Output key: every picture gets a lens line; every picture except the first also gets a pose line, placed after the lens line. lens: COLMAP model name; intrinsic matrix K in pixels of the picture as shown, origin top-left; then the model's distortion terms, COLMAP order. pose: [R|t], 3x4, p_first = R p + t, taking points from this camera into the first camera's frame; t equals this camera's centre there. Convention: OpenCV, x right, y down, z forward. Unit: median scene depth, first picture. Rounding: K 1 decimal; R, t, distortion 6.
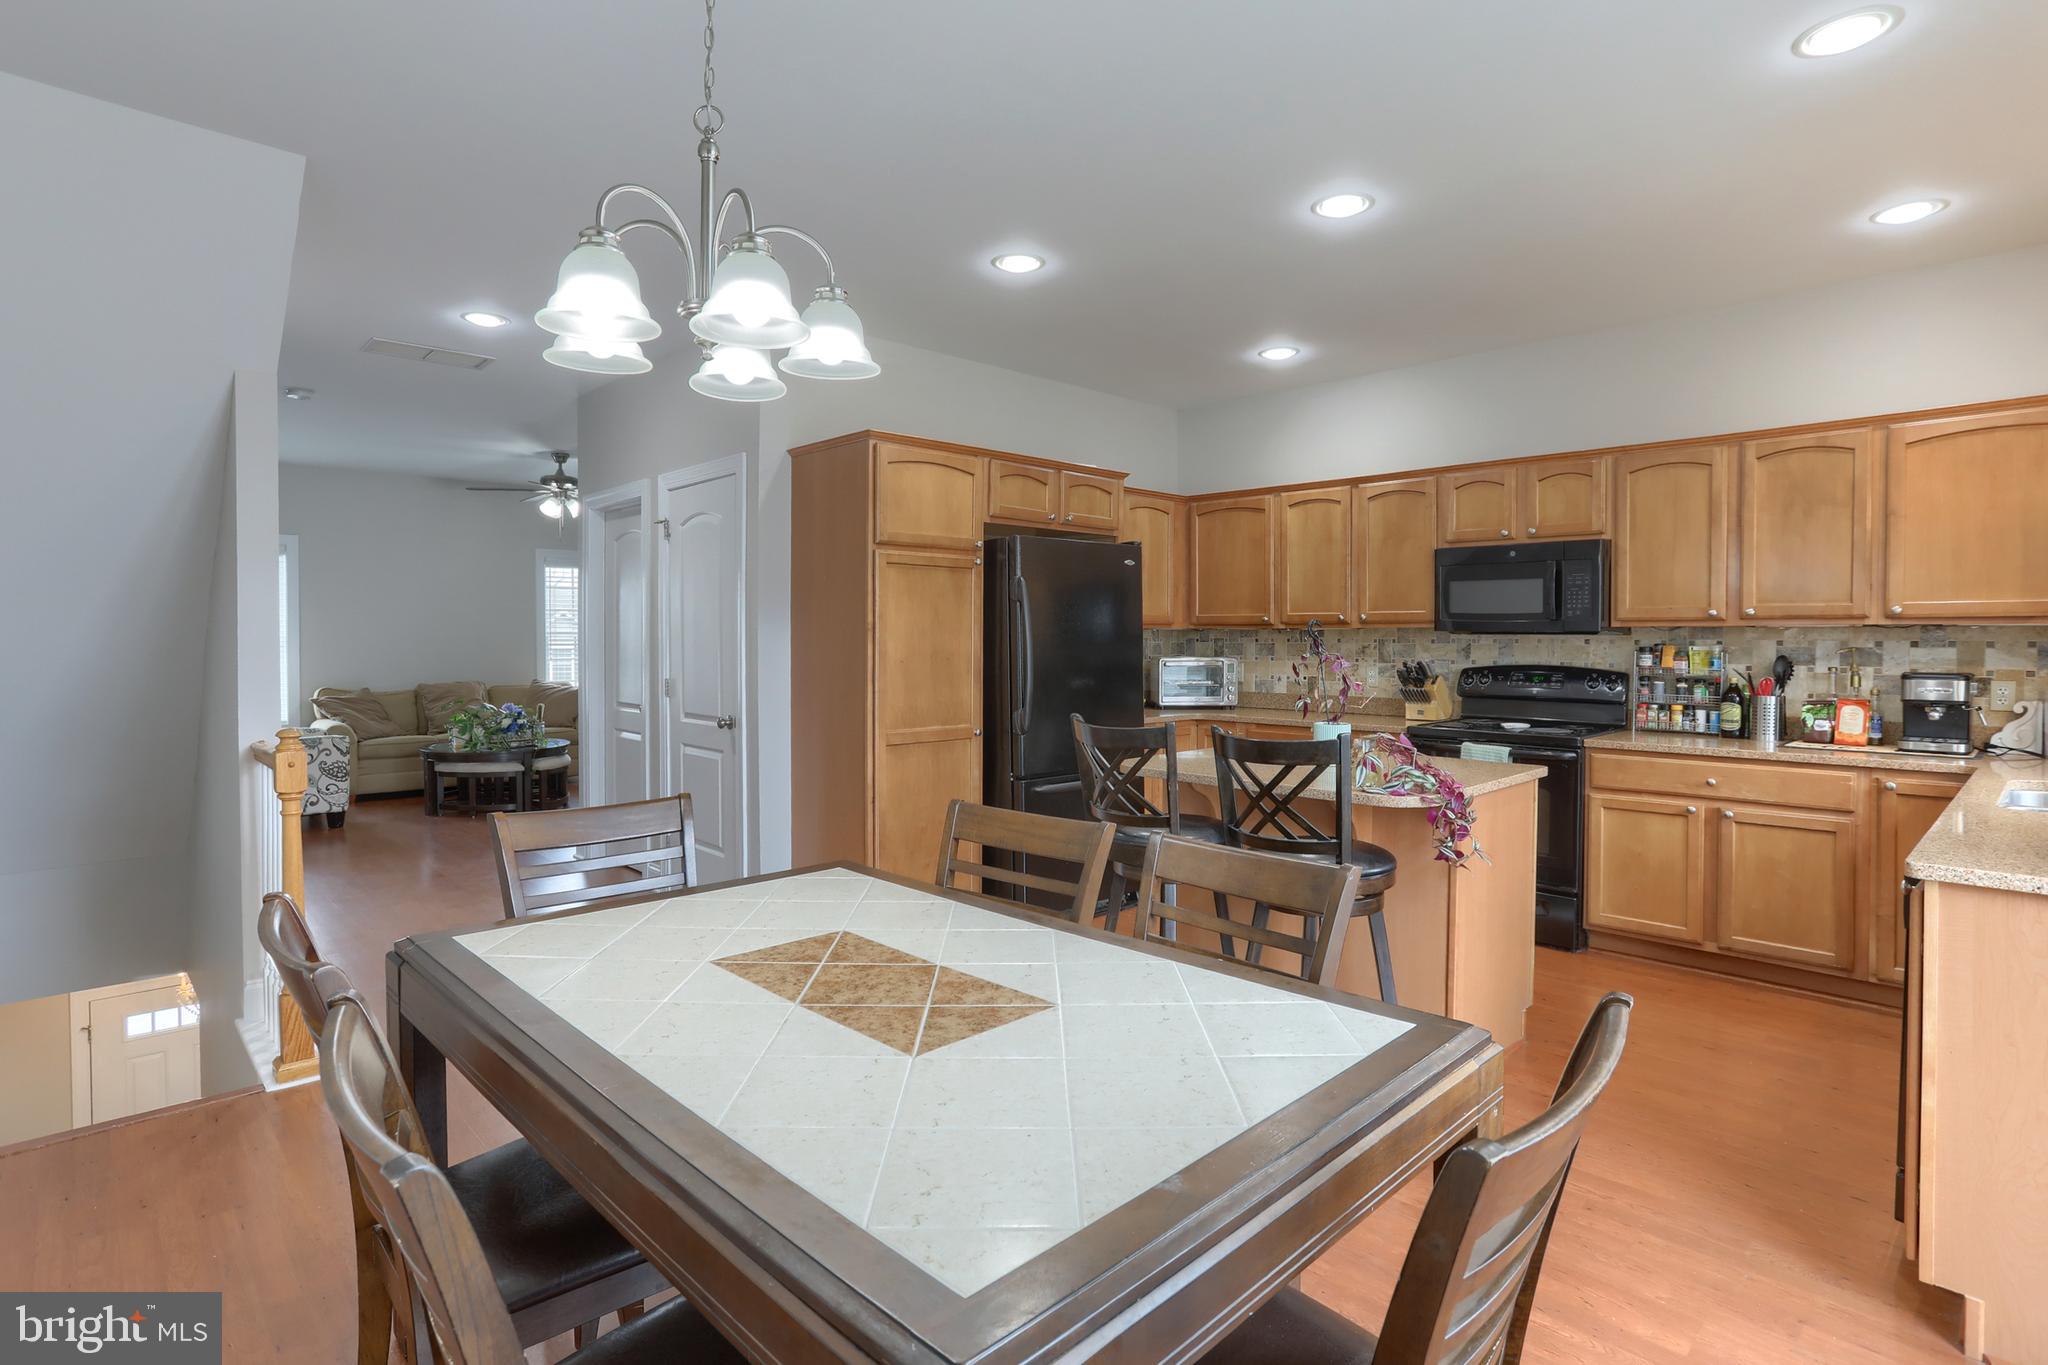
lens RADIAL K [[1025.0, 0, 1012.5], [0, 1025.0, 653.2], [0, 0, 1]] dist [-0.042063, 0.025056]
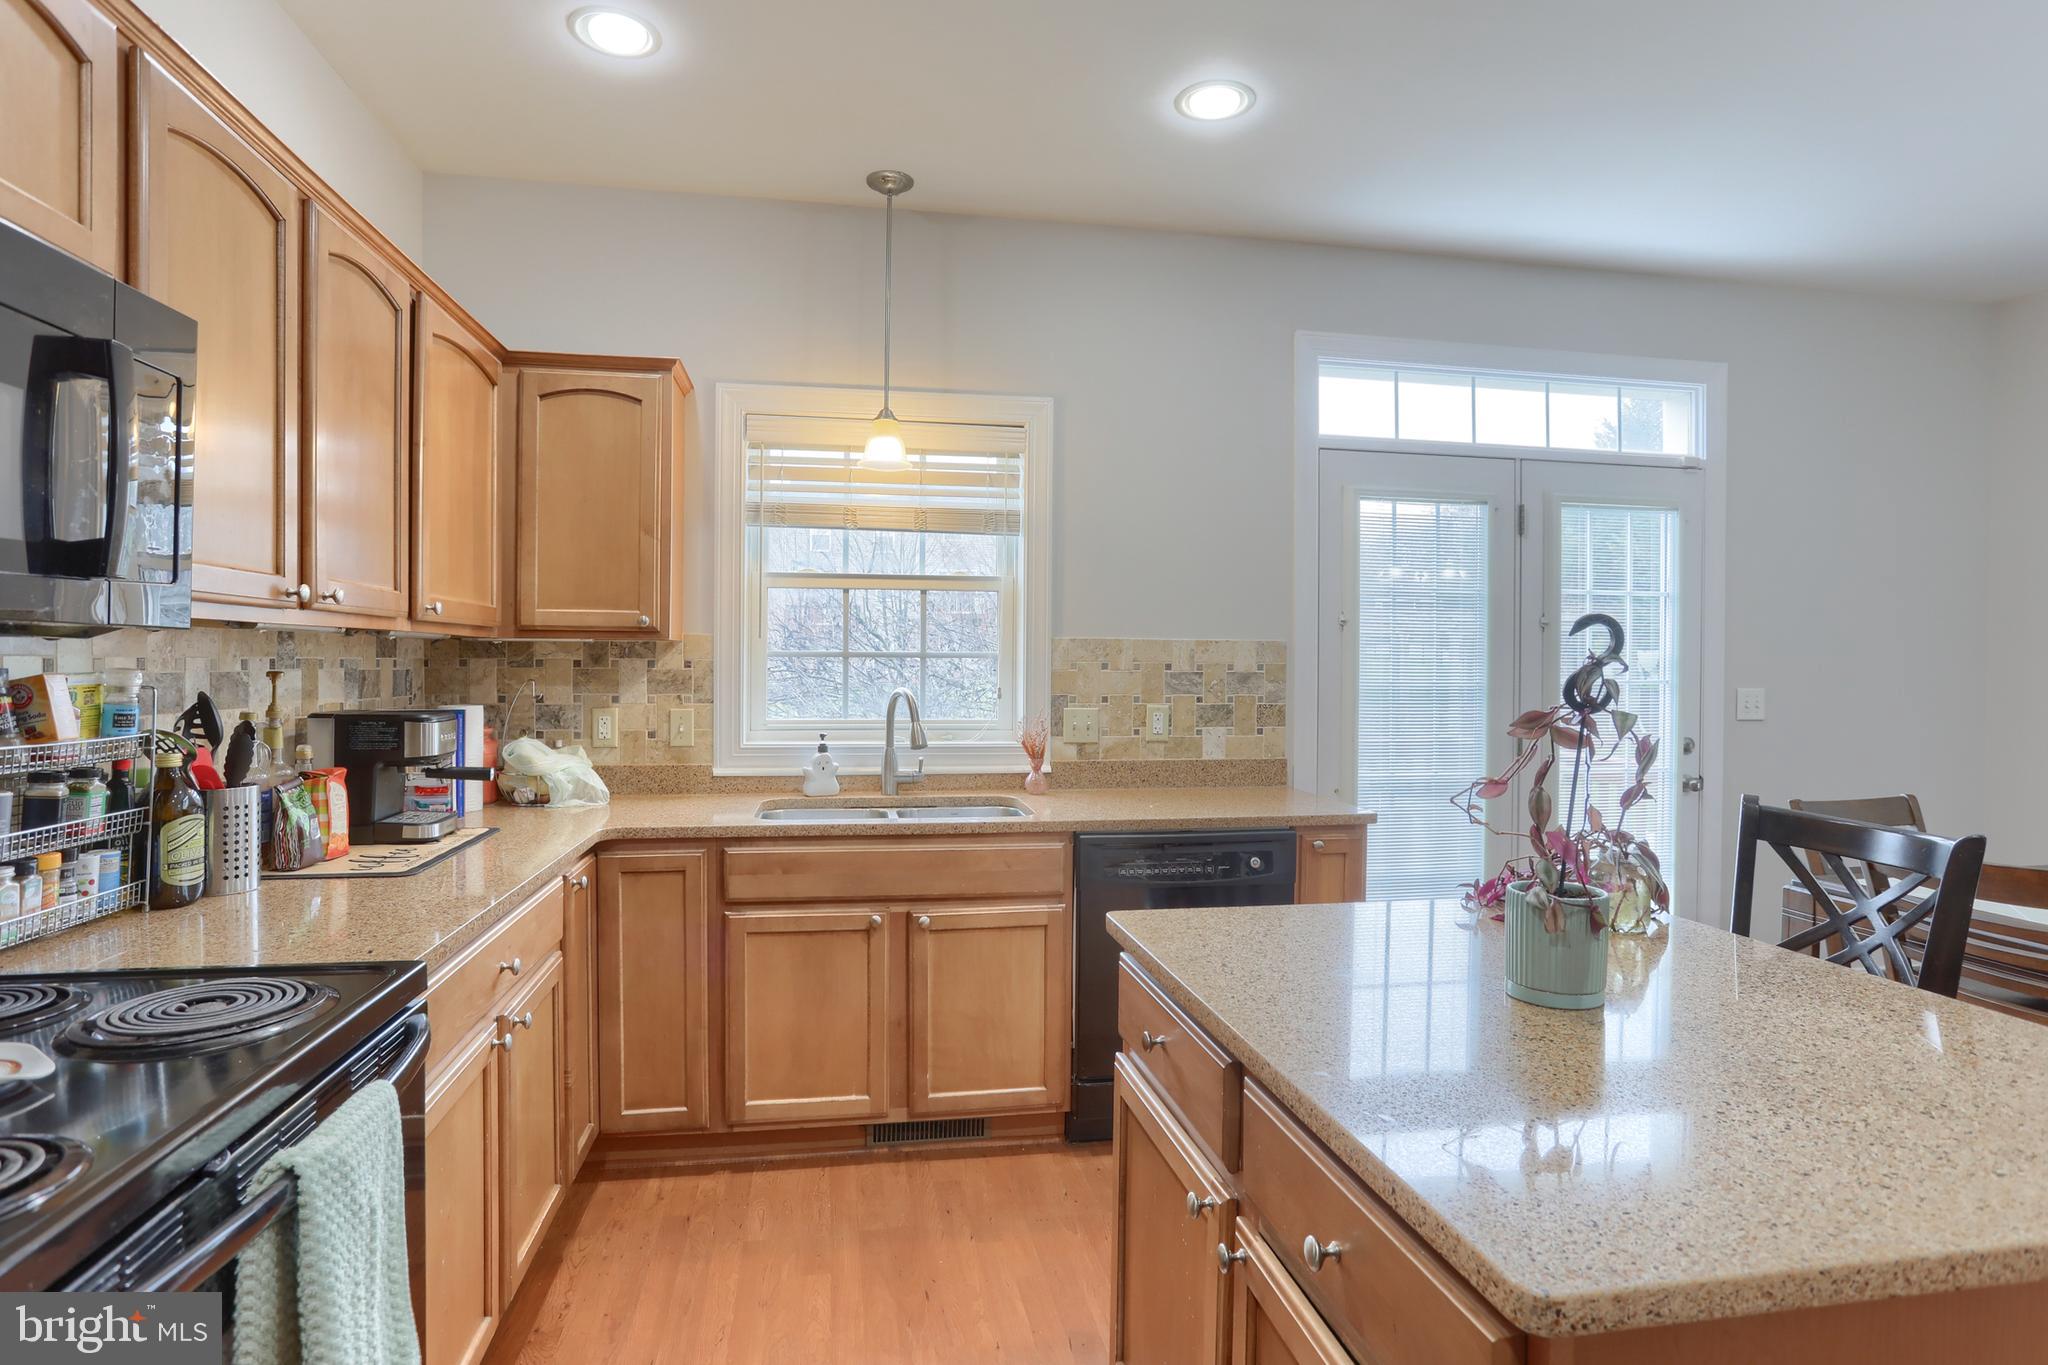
lens RADIAL K [[1075.2, 0, 1021.5], [0, 1075.2, 663.1], [0, 0, 1]] dist [-0.030118, 0.007295]
pose [[-0.827333, -0.008013, 0.561654, 0.187232], [0.001346, 0.999867, 0.016248, -0.016548], [-0.561710, 0.014198, -0.827213, 1.076503]]
